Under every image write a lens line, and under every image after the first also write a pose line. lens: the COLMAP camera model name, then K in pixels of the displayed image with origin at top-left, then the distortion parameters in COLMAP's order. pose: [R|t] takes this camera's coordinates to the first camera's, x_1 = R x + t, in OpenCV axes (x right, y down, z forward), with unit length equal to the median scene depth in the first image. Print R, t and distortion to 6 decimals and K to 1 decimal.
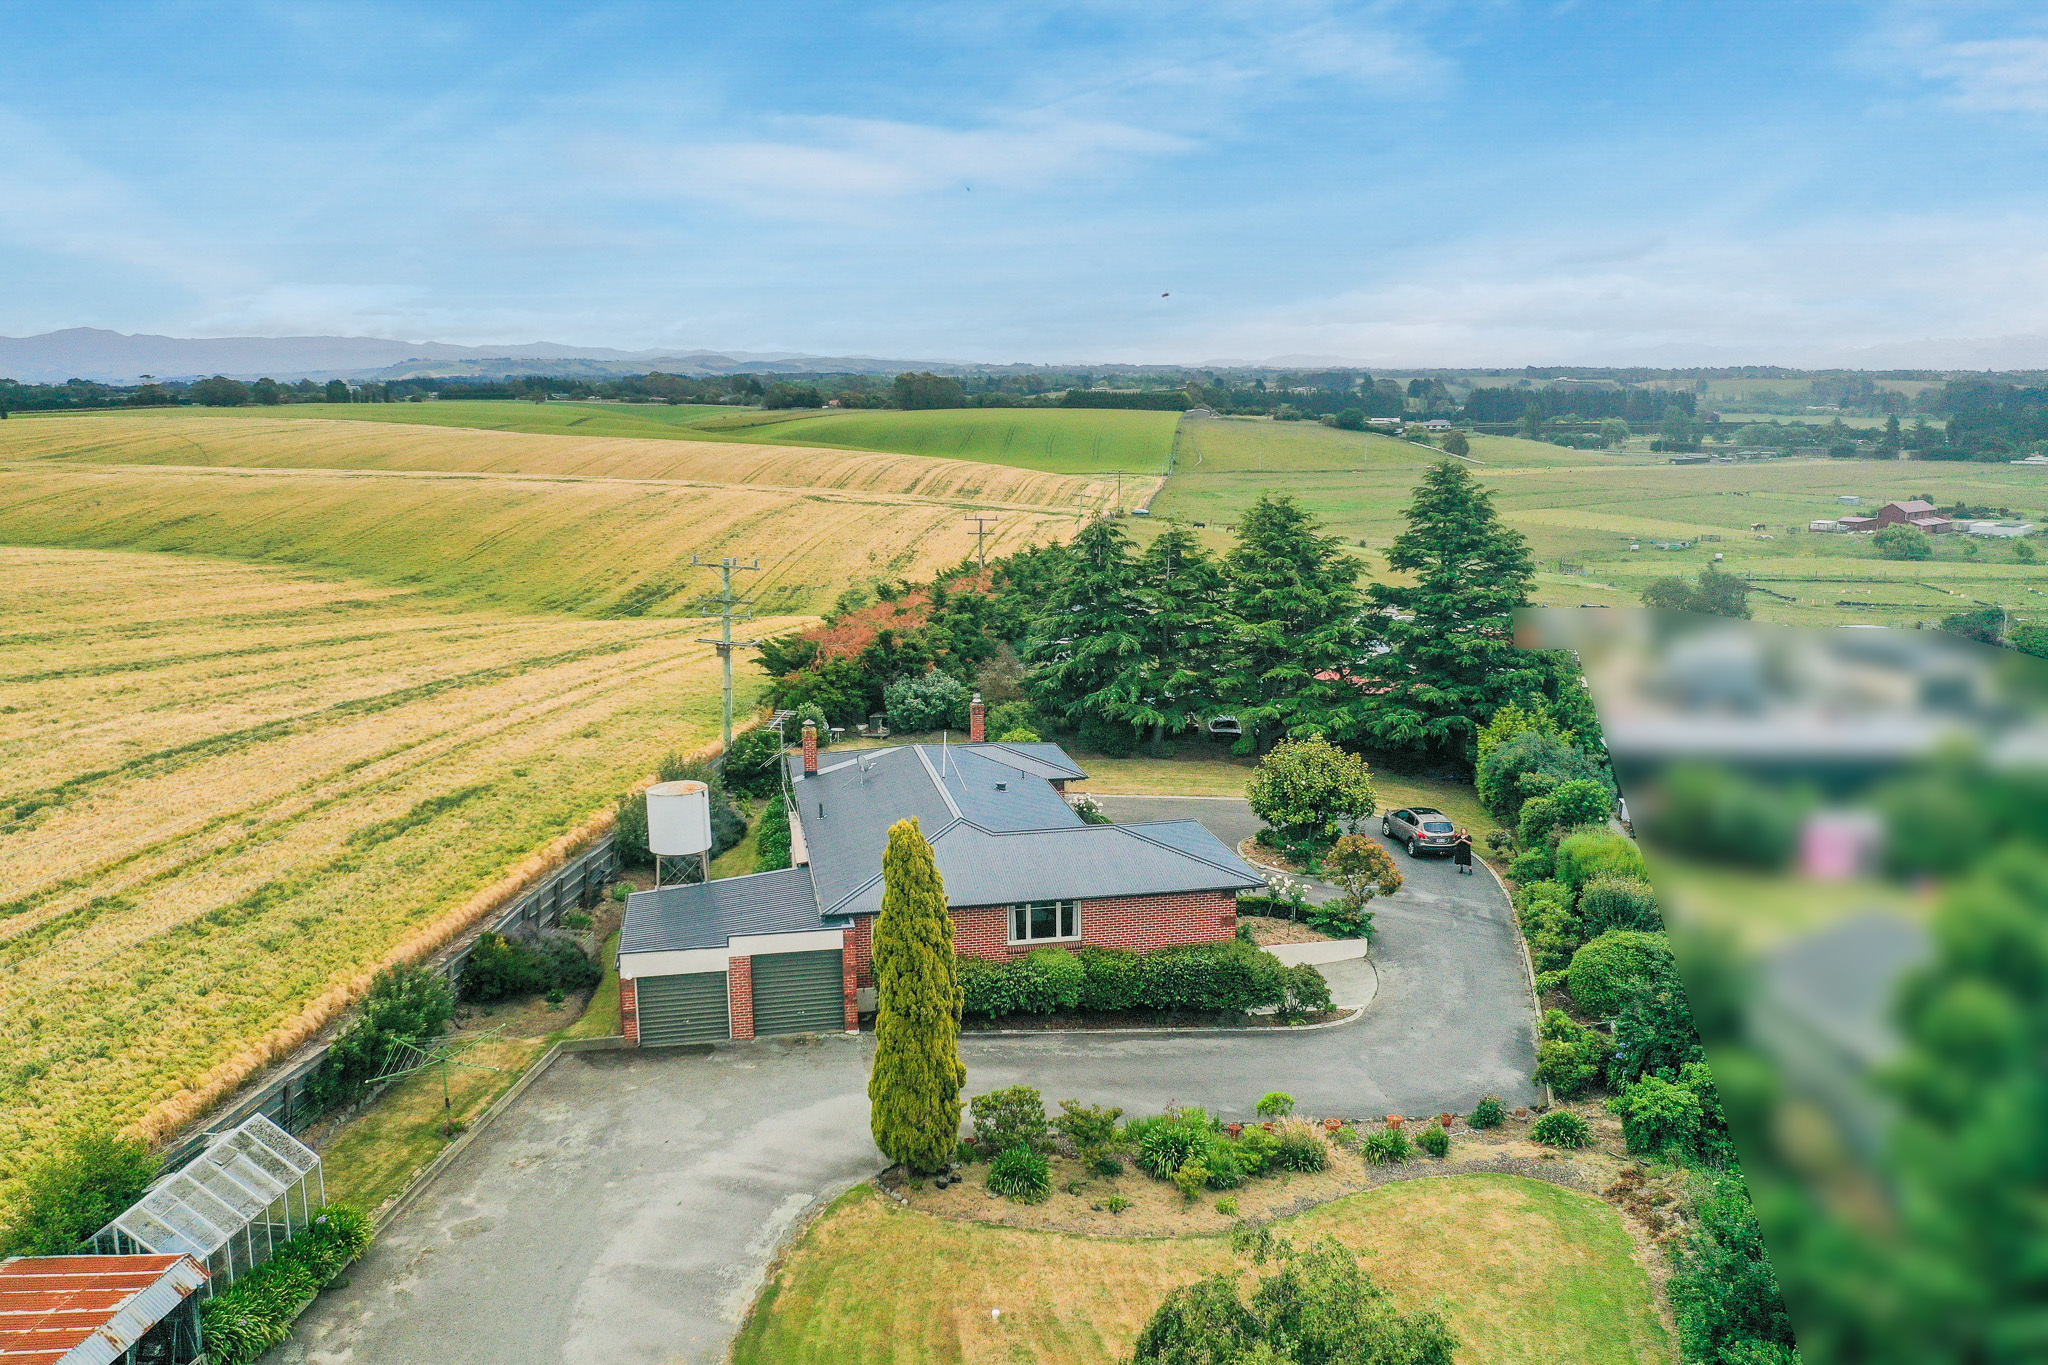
lens RADIAL K [[1589.8, 0, 1024.0], [0, 1589.8, 682.5], [0, 0, 1]] dist [-0.007290, -0.001699]
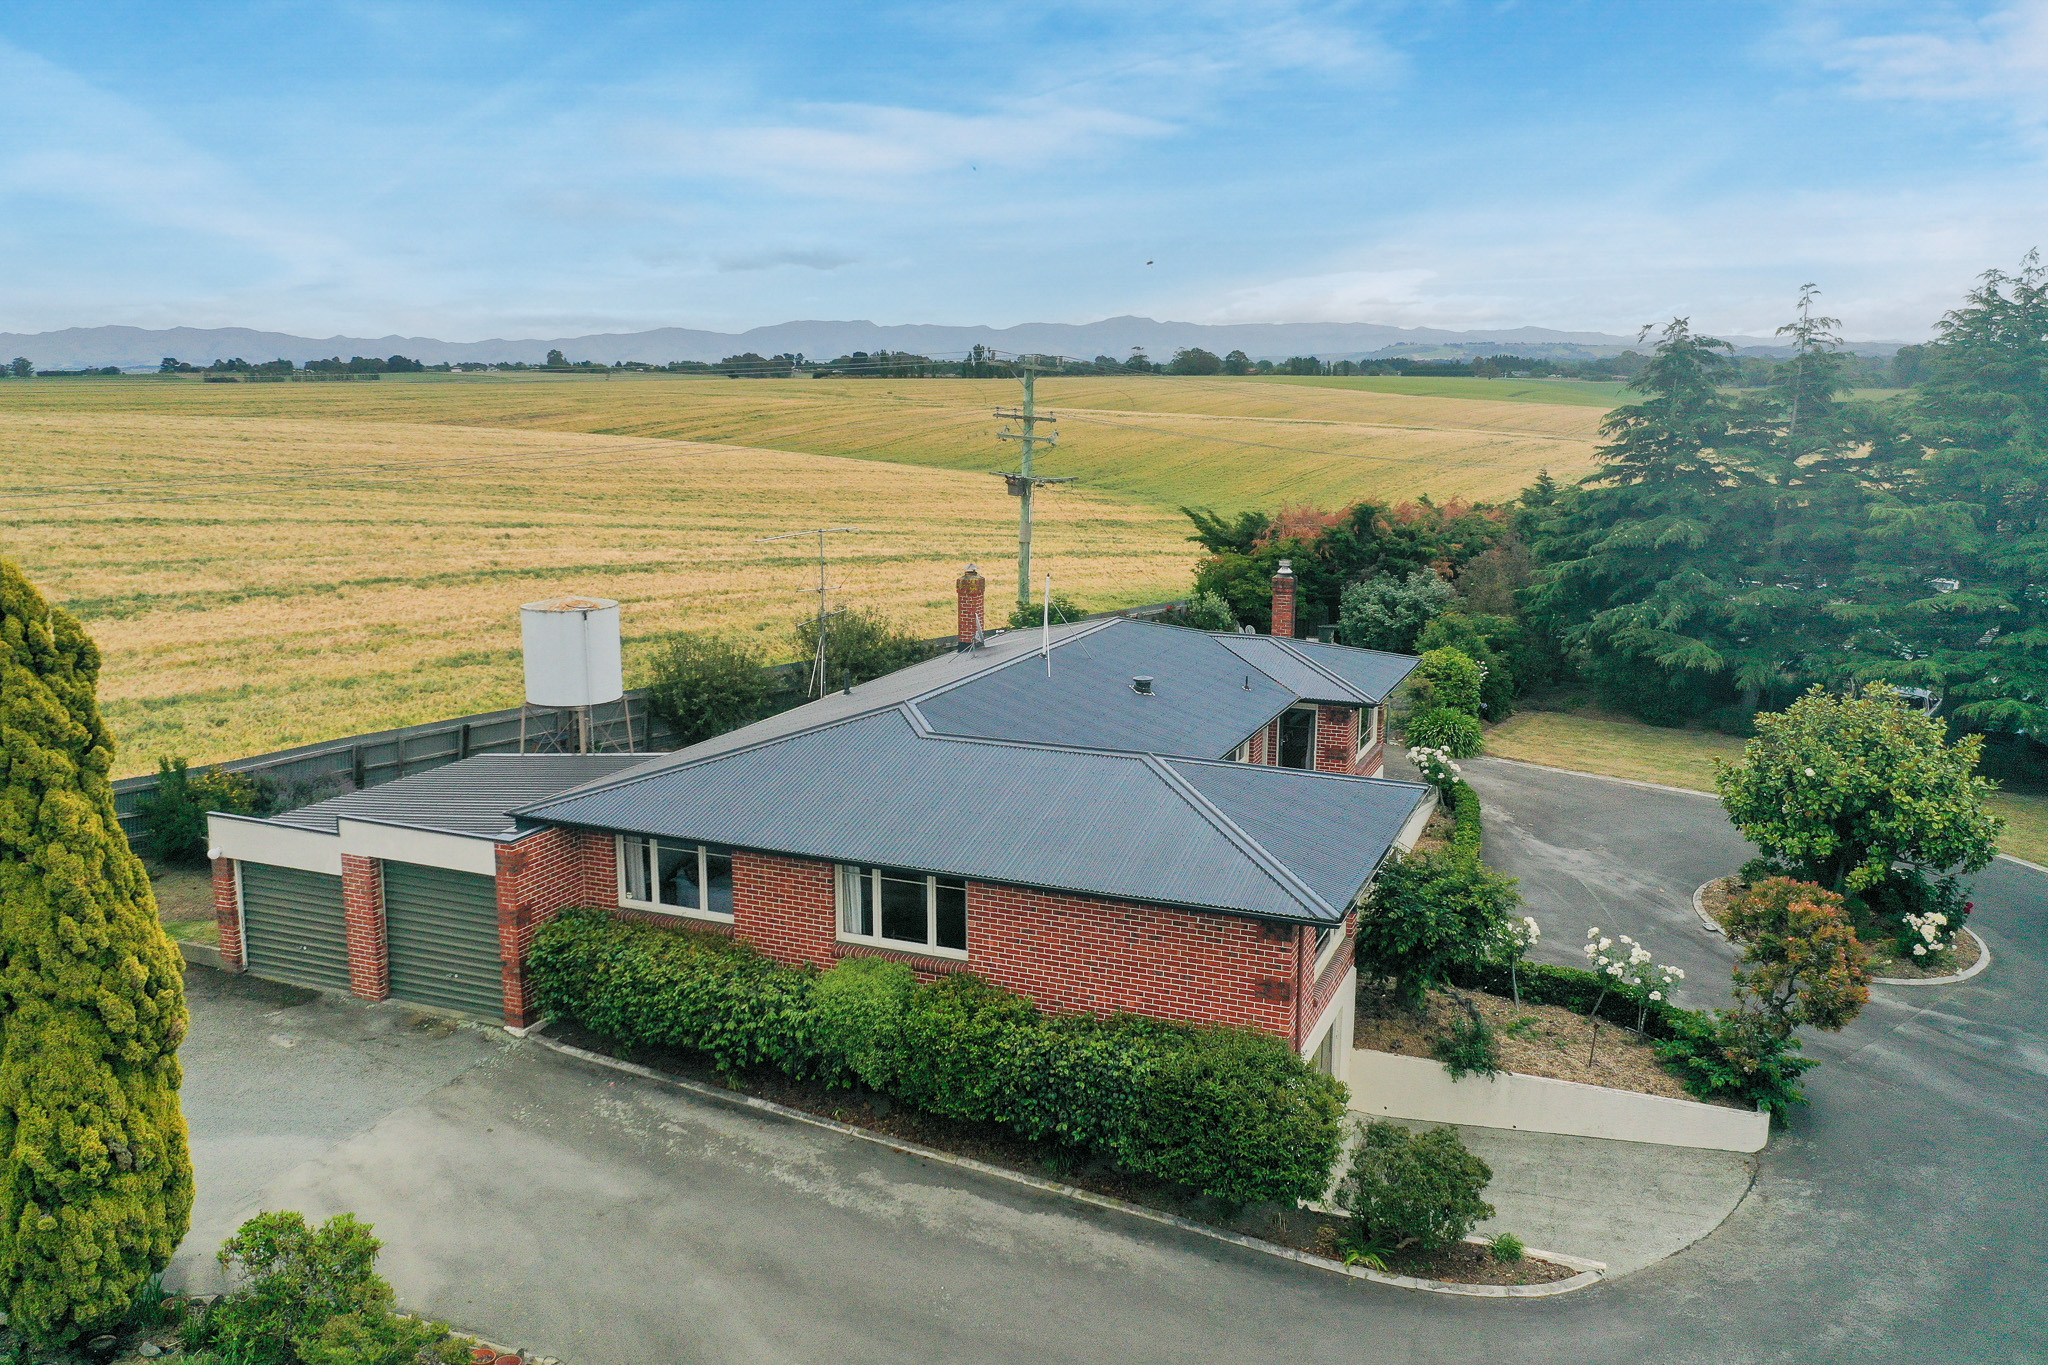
lens RADIAL K [[1589.8, 0, 1024.0], [0, 1589.8, 682.5], [0, 0, 1]] dist [-0.007290, -0.001699]
pose [[0.831524, 0.113685, -0.543731, 0.308755], [-0.108579, 0.993216, 0.041614, 0.053906], [0.544773, 0.024435, 0.838227, 0.594670]]
